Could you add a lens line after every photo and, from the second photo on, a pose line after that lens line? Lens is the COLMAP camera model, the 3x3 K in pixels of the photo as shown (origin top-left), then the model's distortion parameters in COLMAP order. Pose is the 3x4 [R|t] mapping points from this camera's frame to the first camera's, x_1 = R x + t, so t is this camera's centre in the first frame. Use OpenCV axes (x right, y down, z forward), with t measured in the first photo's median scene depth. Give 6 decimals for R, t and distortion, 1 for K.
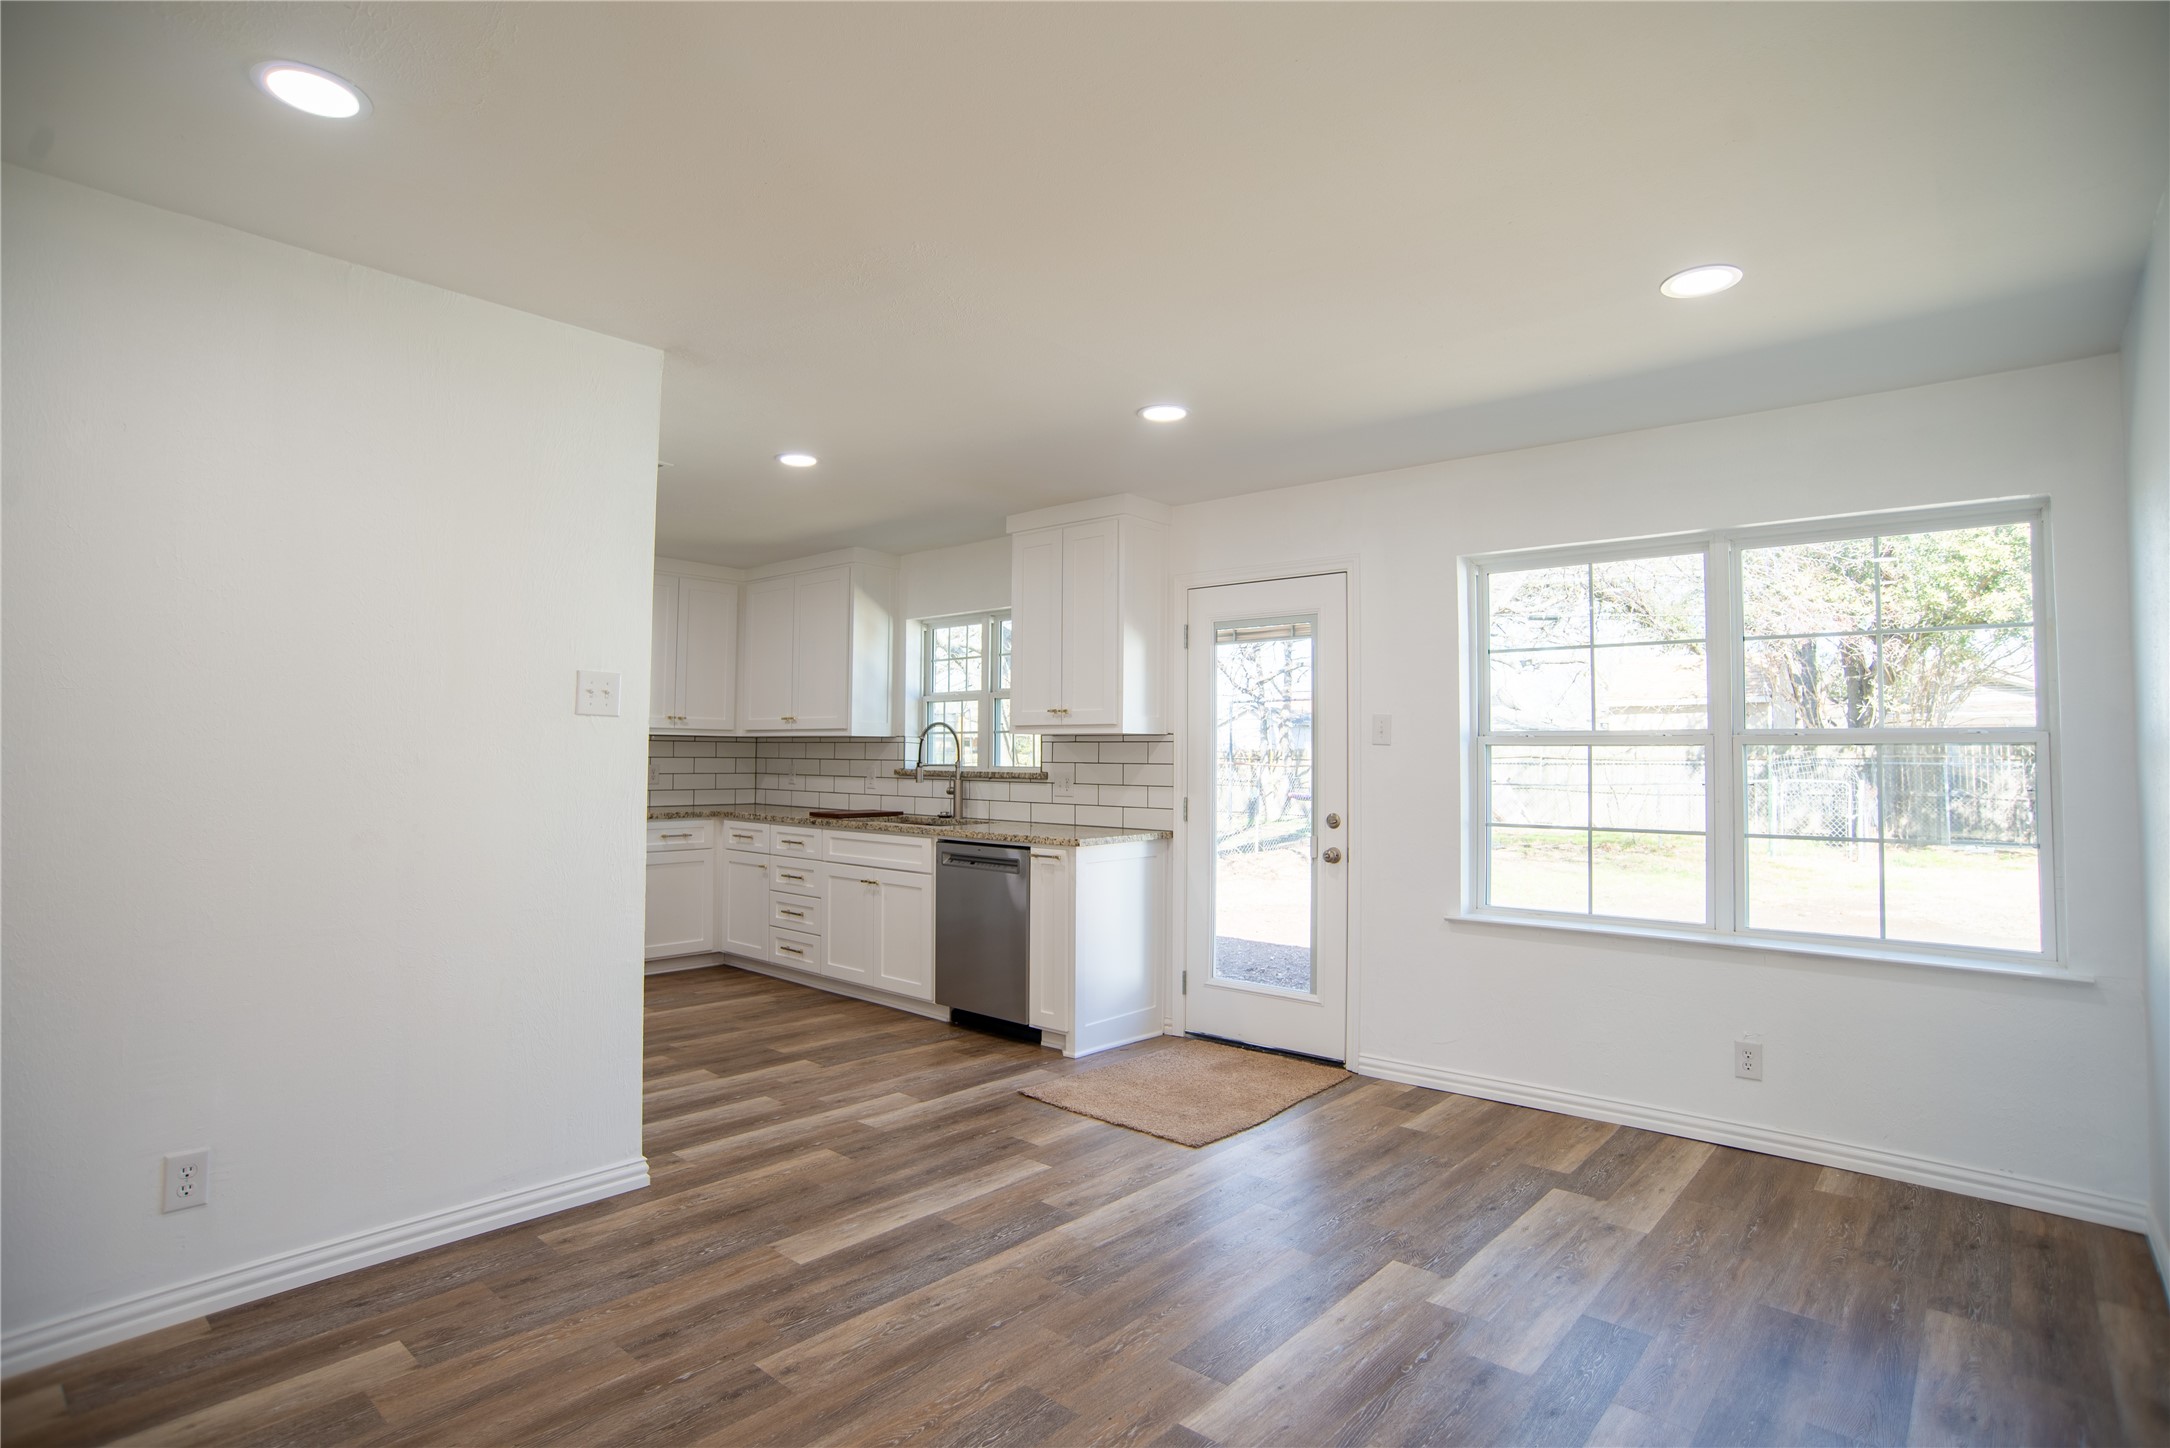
lens RADIAL K [[1109.0, 0, 1074.5], [0, 1109.0, 728.1], [0, 0, 1]] dist [-0.000097, -0.000005]
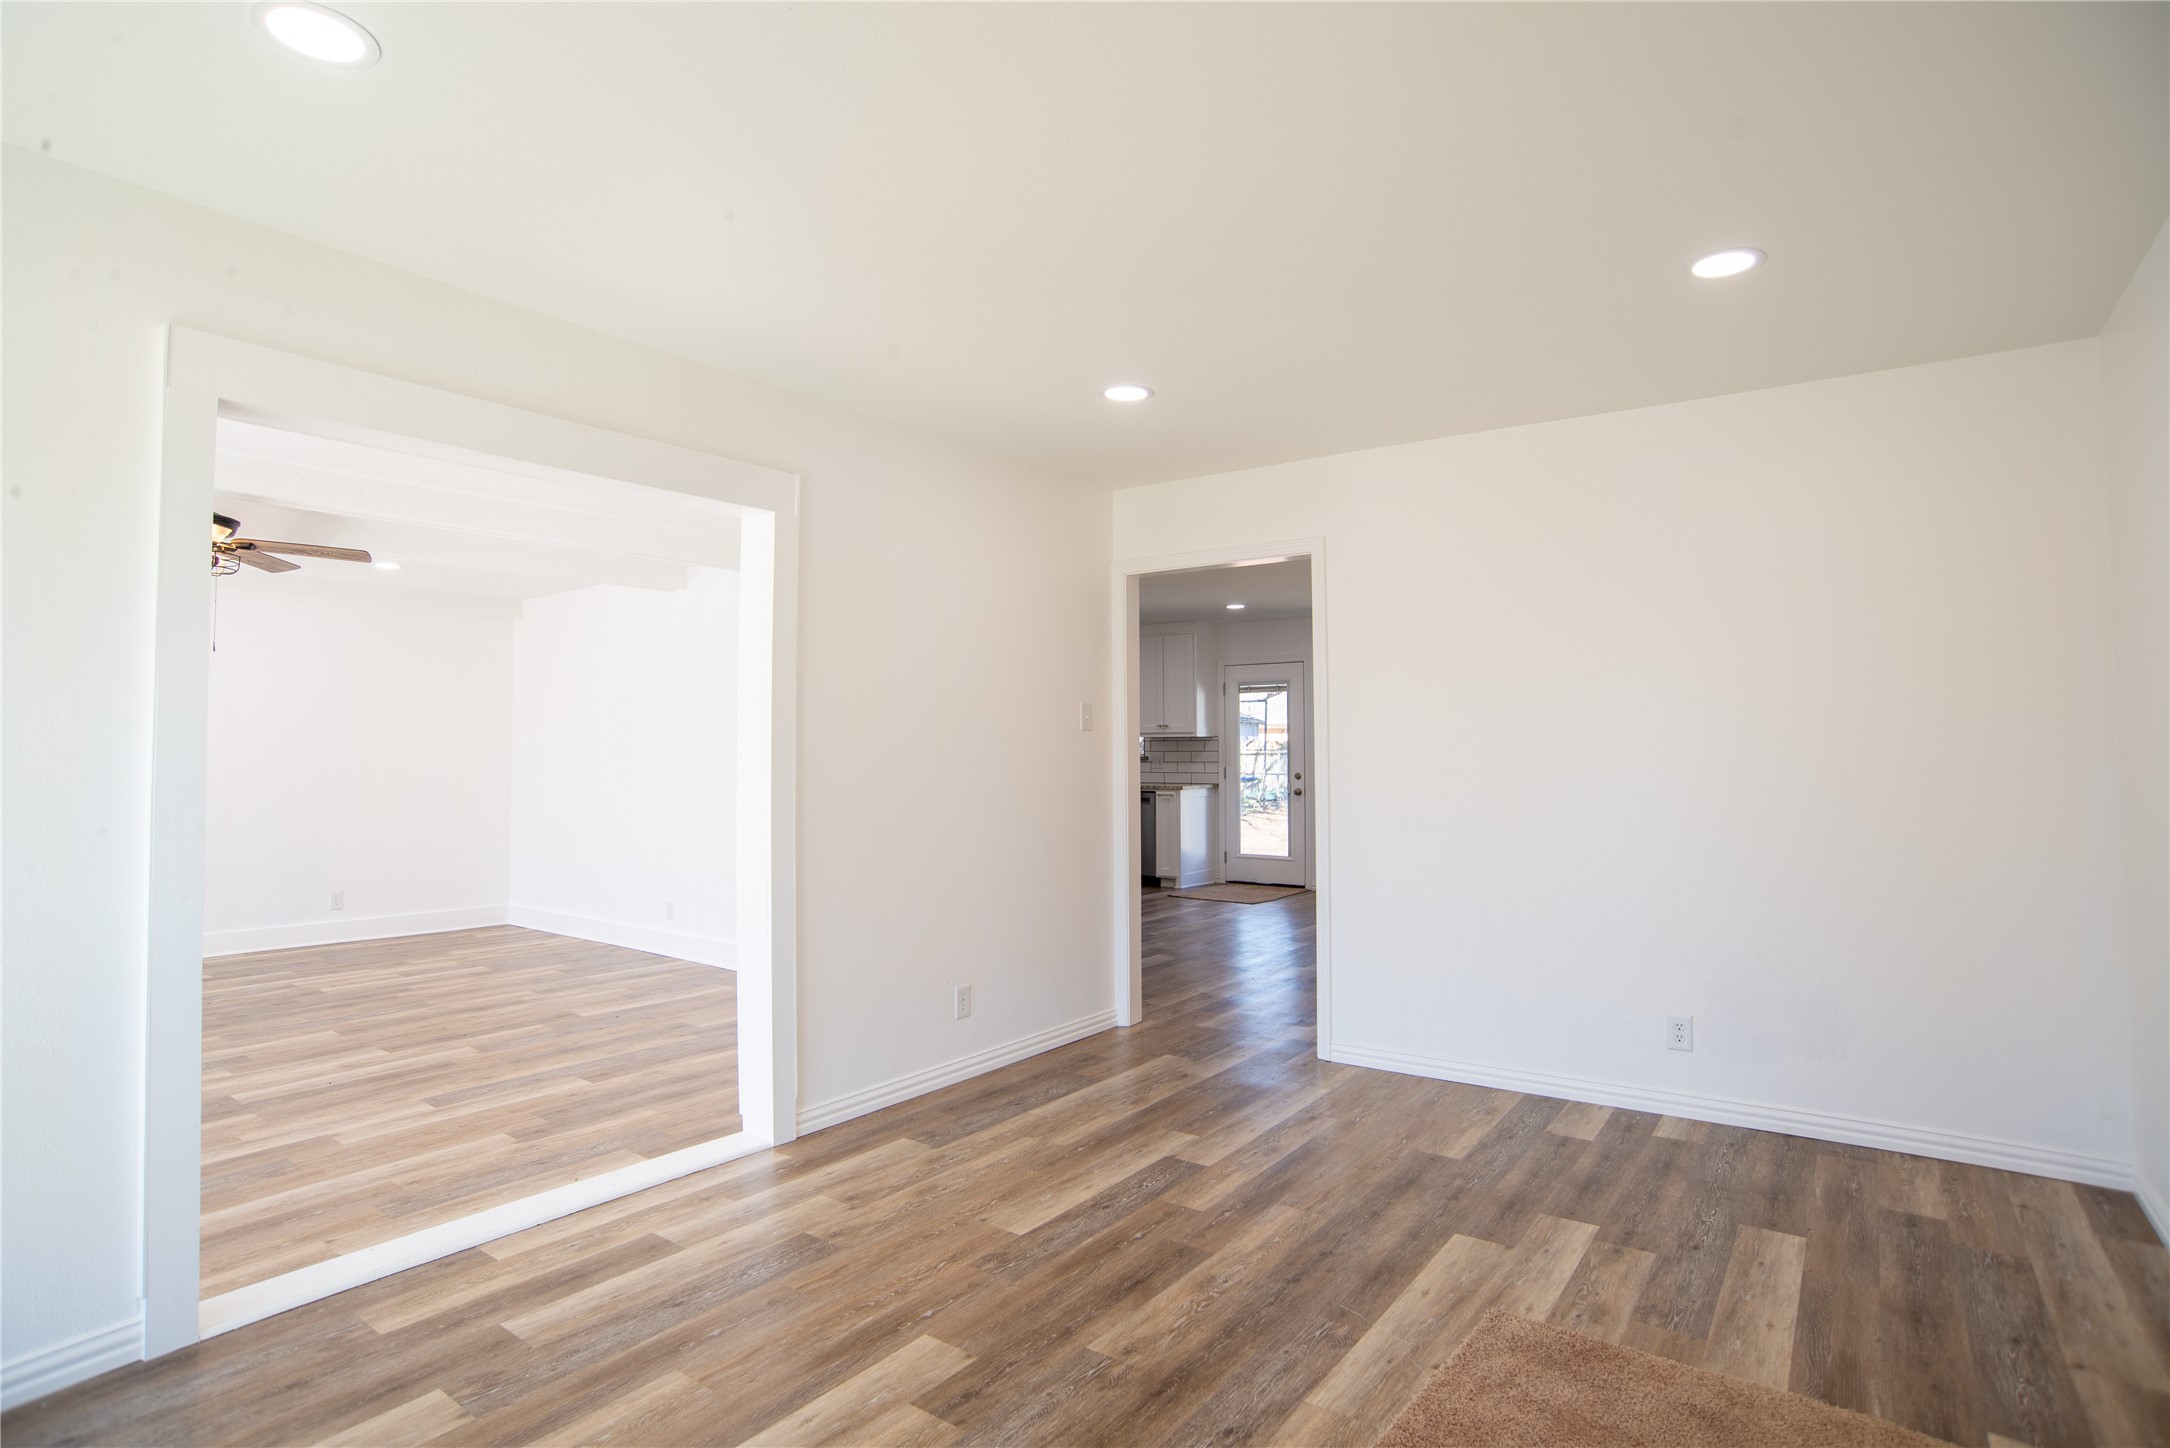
lens RADIAL K [[1109.0, 0, 1091.9], [0, 1109.0, 726.1], [0, 0, 1]] dist [-0.000097, -0.000005]
pose [[0.995310, -0.009901, 0.096232, -0.341288], [0.010383, 0.999936, -0.004513, -0.007123], [-0.096181, 0.005491, 0.995349, -1.017987]]
